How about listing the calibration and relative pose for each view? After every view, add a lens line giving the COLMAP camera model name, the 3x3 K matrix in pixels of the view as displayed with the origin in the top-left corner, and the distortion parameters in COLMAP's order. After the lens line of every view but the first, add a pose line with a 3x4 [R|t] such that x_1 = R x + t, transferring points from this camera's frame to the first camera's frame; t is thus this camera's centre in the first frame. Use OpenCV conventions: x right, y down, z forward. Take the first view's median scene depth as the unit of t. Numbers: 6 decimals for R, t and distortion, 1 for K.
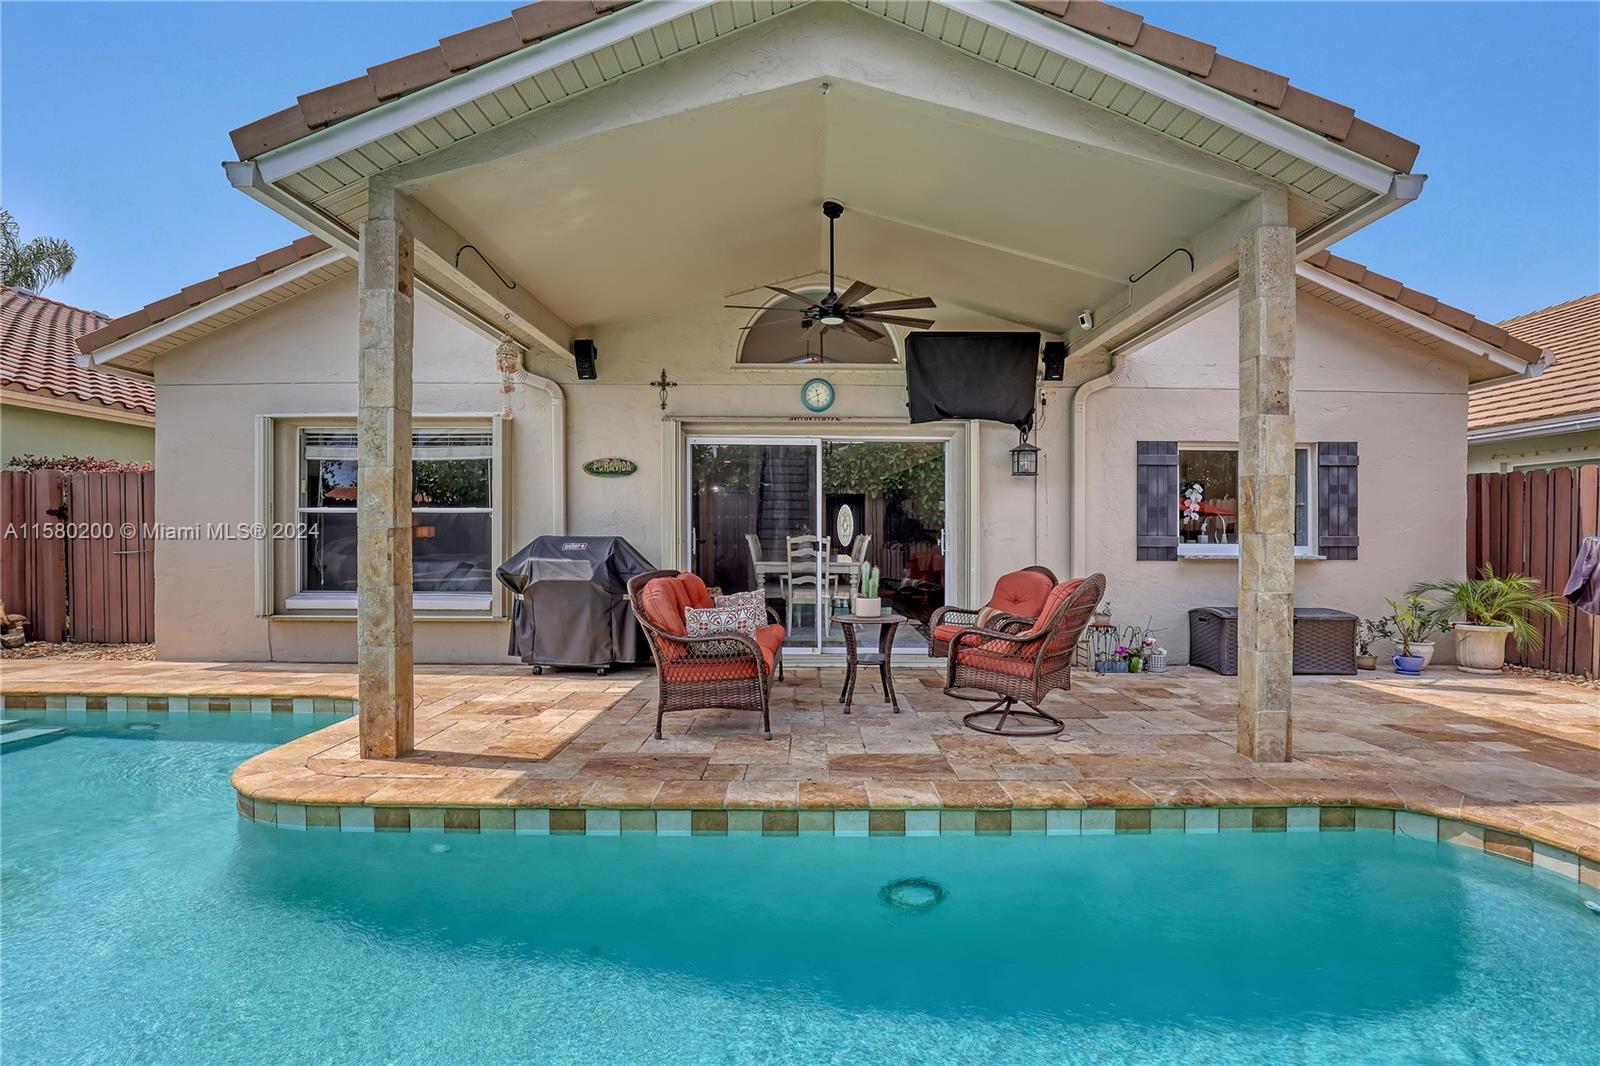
lens RADIAL K [[759.7, 0, 821.1], [0, 759.7, 536.2], [0, 0, 1]] dist [-0.028383, 0.001042]
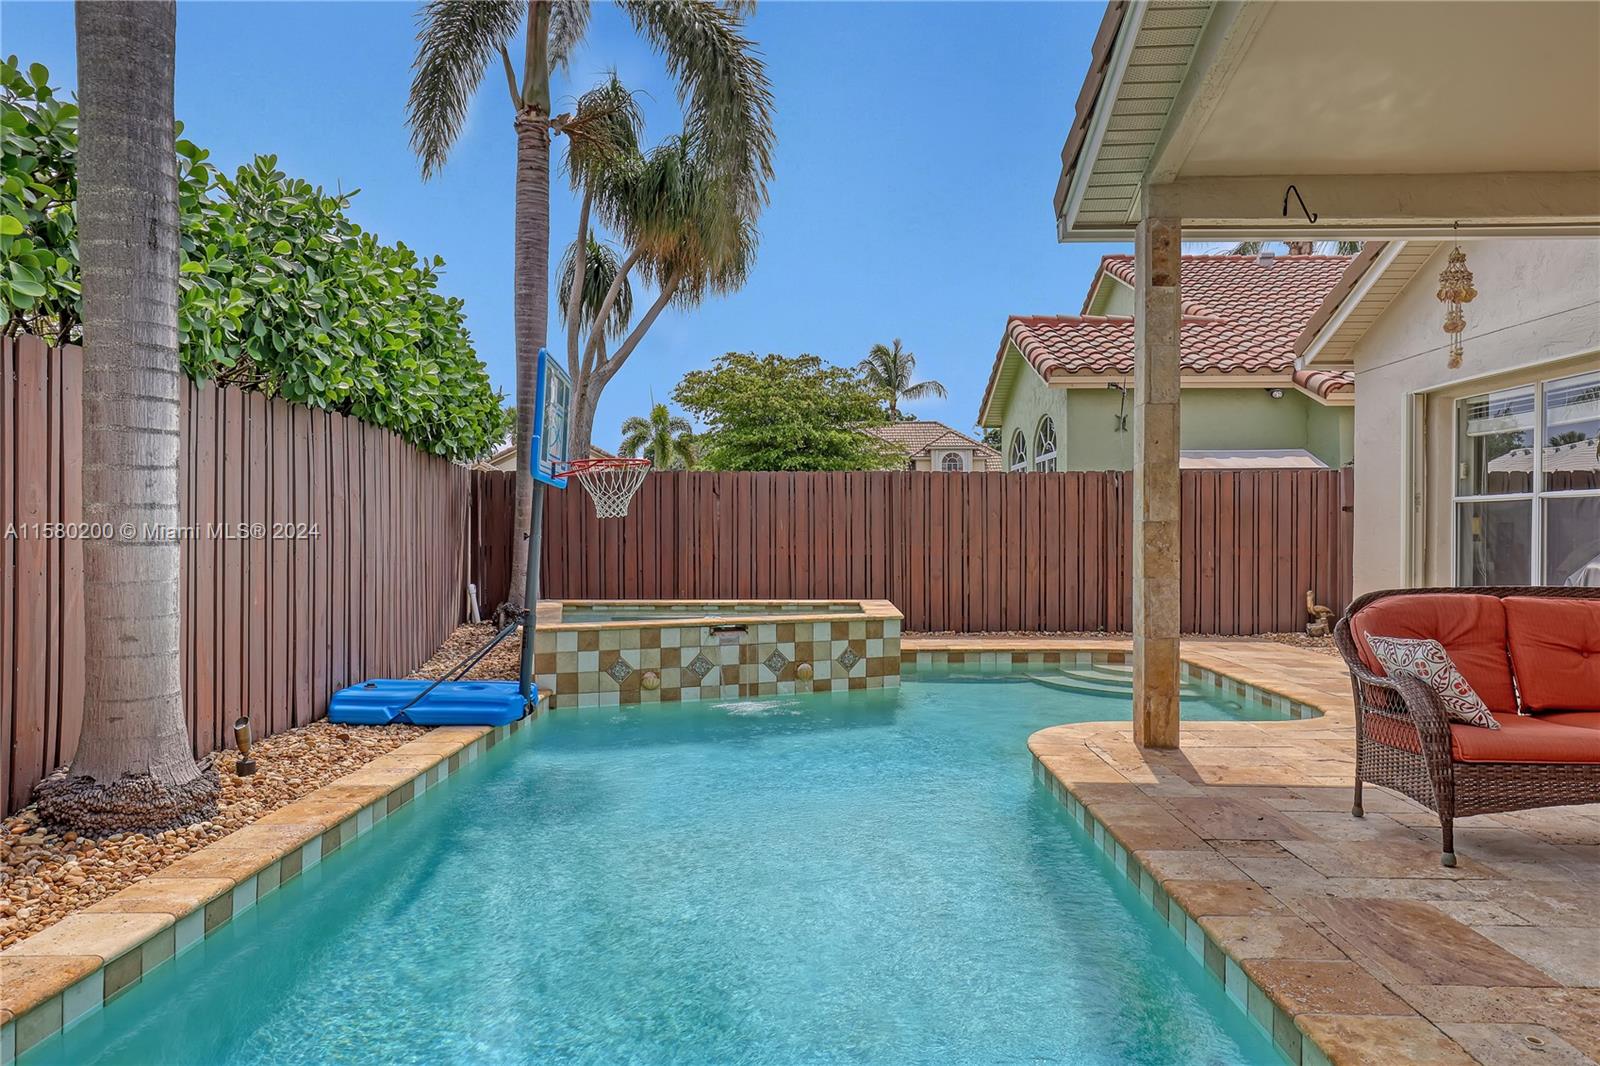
lens RADIAL K [[1049.1, 0, 800.0], [0, 1049.1, 533.0], [0, 0, 1]] dist [0.004156, 0.001961]
pose [[-0.016926, 0.001073, -0.999856, 0.450959], [-0.002216, 0.999997, 0.001110, 0.002261], [0.999854, 0.002234, -0.016924, 0.290430]]
